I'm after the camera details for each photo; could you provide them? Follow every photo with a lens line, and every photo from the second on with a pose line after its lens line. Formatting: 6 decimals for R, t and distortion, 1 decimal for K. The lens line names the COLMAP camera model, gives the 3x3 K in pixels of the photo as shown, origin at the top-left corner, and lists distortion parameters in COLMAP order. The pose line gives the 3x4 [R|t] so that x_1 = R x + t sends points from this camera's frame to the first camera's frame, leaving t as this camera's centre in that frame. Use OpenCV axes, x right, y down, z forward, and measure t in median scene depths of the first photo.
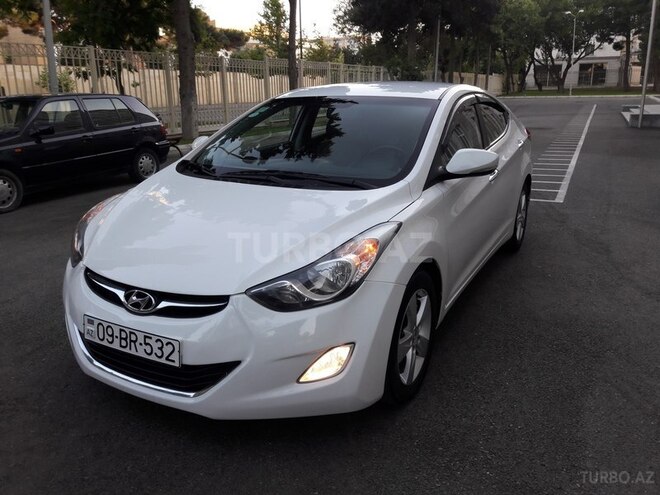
lens RADIAL K [[533.6, 0, 330.6], [0, 533.6, 247.8], [0, 0, 1]] dist [0.009112, -0.005335]
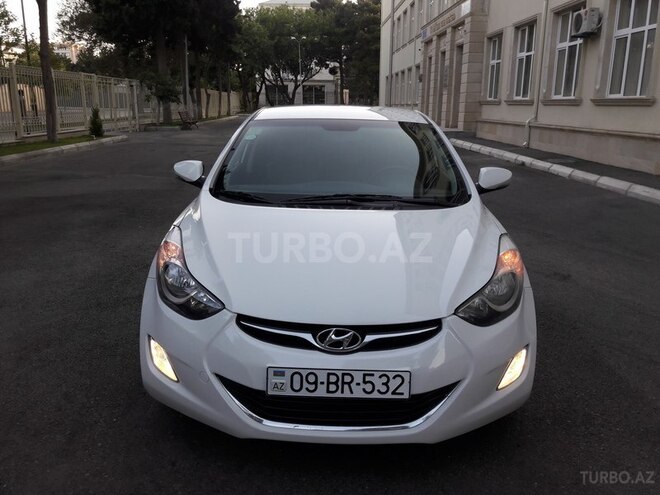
lens RADIAL K [[529.8, 0, 330.0], [0, 529.8, 247.5], [0, 0, 1]] dist [0.072892, -0.106541]
pose [[0.891673, -0.094689, 0.442666, -0.763633], [0.106786, 0.994279, -0.002419, -0.060323], [-0.439905, 0.049428, 0.896683, 0.161409]]
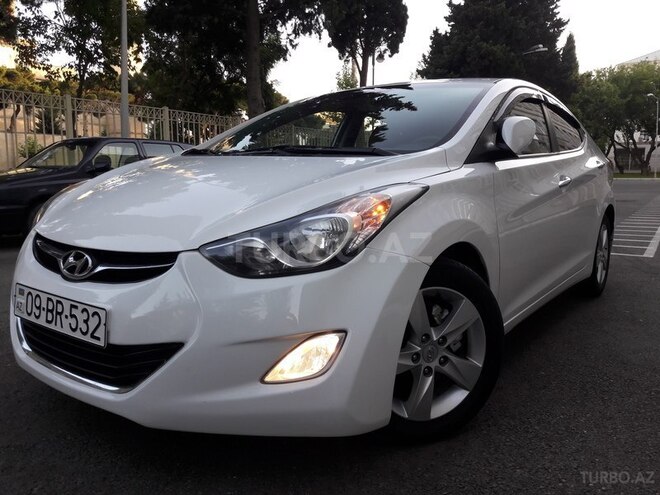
lens RADIAL K [[535.5, 0, 320.3], [0, 535.5, 252.7], [0, 0, 1]] dist [-0.002026, -0.012032]
pose [[0.988757, 0.037602, -0.144729, 0.101863], [-0.056561, 0.990004, -0.129201, 0.161858], [0.138424, 0.135934, 0.981000, 0.284699]]
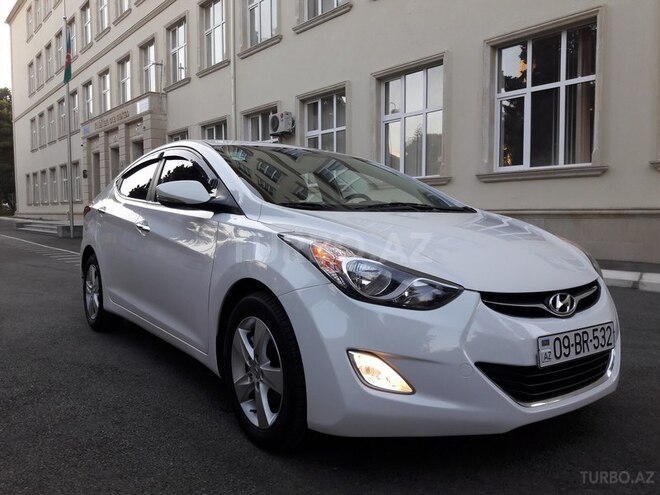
lens RADIAL K [[538.1, 0, 329.6], [0, 538.1, 249.1], [0, 0, 1]] dist [0.001804, -0.010555]
pose [[0.440215, -0.045290, 0.896750, -1.397023], [0.244685, 0.966979, -0.071279, -0.029646], [-0.863910, 0.250799, 0.436760, 0.906479]]
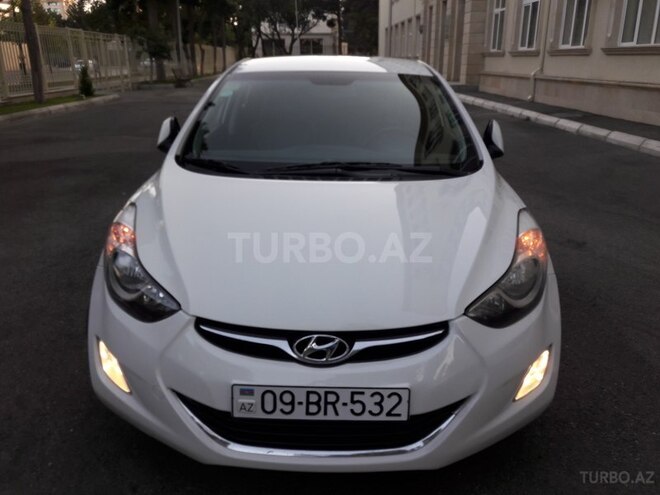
lens RADIAL K [[530.2, 0, 325.0], [0, 530.2, 247.6], [0, 0, 1]] dist [0.017510, 0.000166]
pose [[0.894501, -0.139243, 0.424828, -0.646531], [0.118579, 0.990119, 0.074849, -0.097245], [-0.431053, -0.016577, 0.902174, 0.320549]]
